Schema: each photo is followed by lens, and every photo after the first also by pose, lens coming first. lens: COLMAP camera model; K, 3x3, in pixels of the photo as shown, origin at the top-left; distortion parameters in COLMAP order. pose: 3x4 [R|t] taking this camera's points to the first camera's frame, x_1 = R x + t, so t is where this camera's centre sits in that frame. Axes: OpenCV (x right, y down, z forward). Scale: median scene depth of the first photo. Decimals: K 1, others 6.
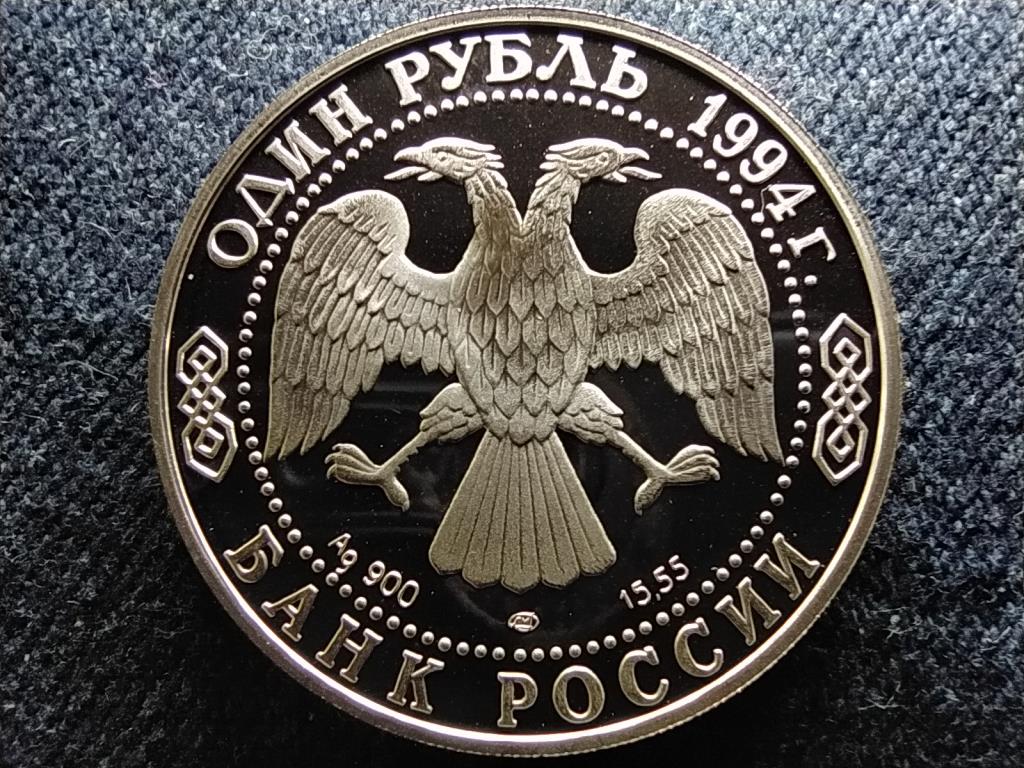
lens RADIAL K [[819.5, 0, 522.9], [0, 819.5, 395.6], [0, 0, 1]] dist [0.023234, -0.063158]
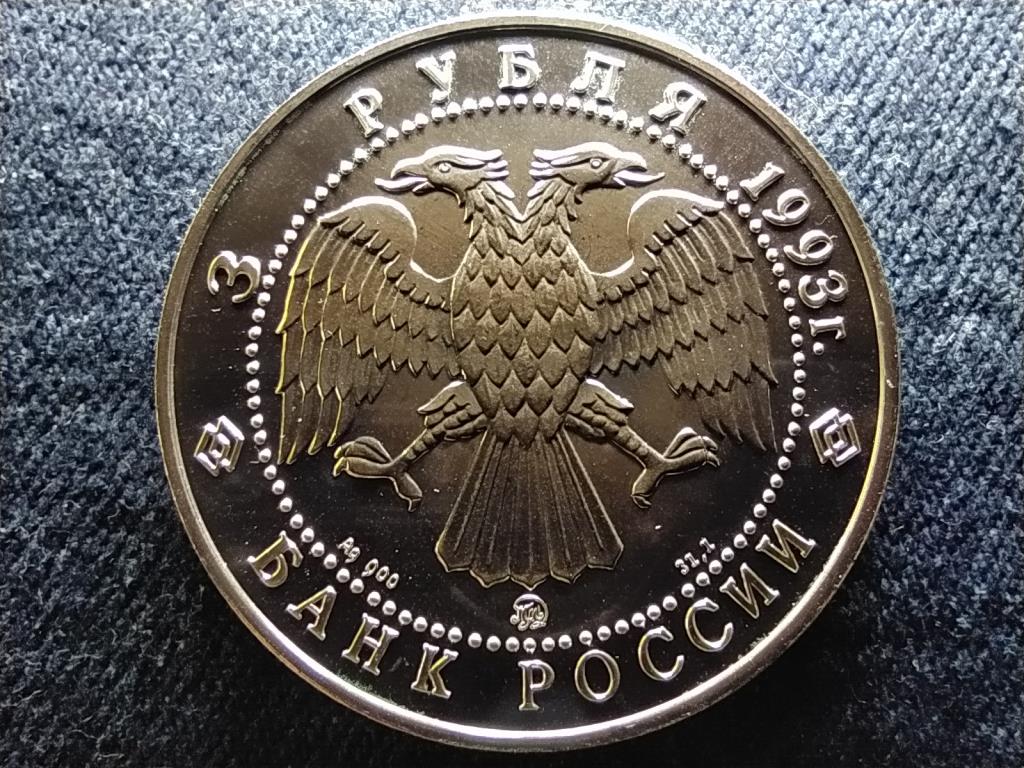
lens RADIAL K [[819.5, 0, 517.5], [0, 819.5, 401.7], [0, 0, 1]] dist [0.023234, -0.063158]
pose [[0.996631, -0.081914, 0.004127, -0.078335], [0.081898, 0.996633, 0.003892, 0.310365], [-0.004432, -0.003541, 0.999984, -0.235027]]
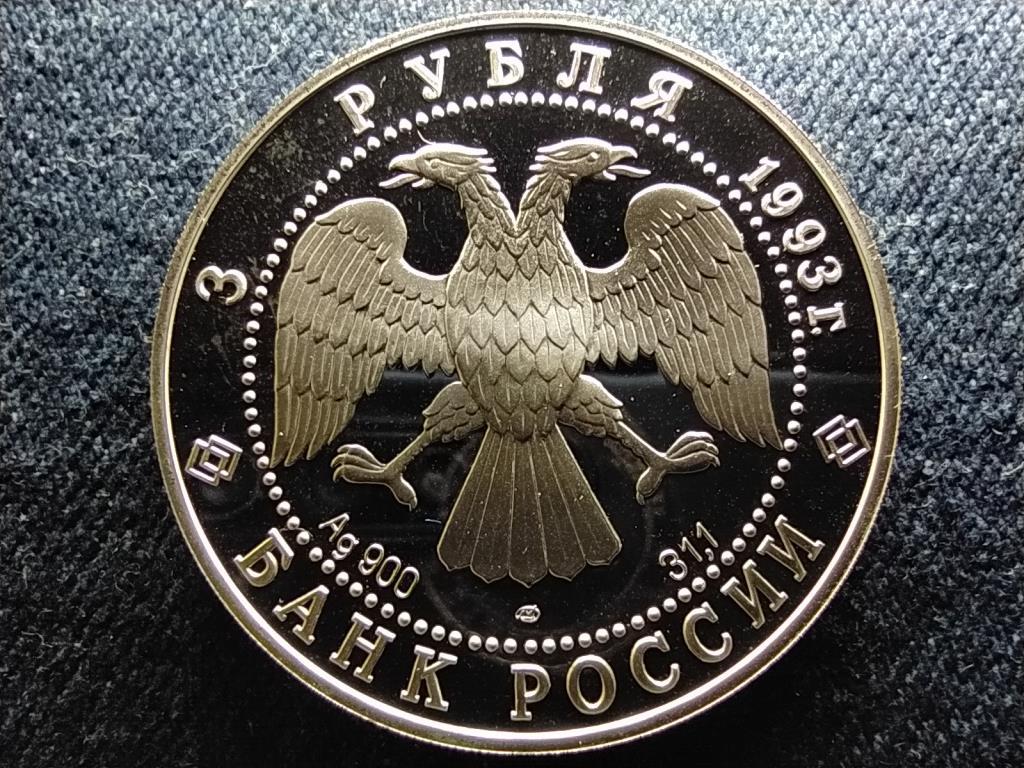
lens RADIAL K [[819.5, 0, 511.7], [0, 819.5, 388.7], [0, 0, 1]] dist [0.023234, -0.063158]
pose [[0.997081, -0.076339, -0.001100, -0.145059], [0.076296, 0.996838, -0.022199, 0.135334], [0.002791, 0.022051, 0.999753, -0.209601]]
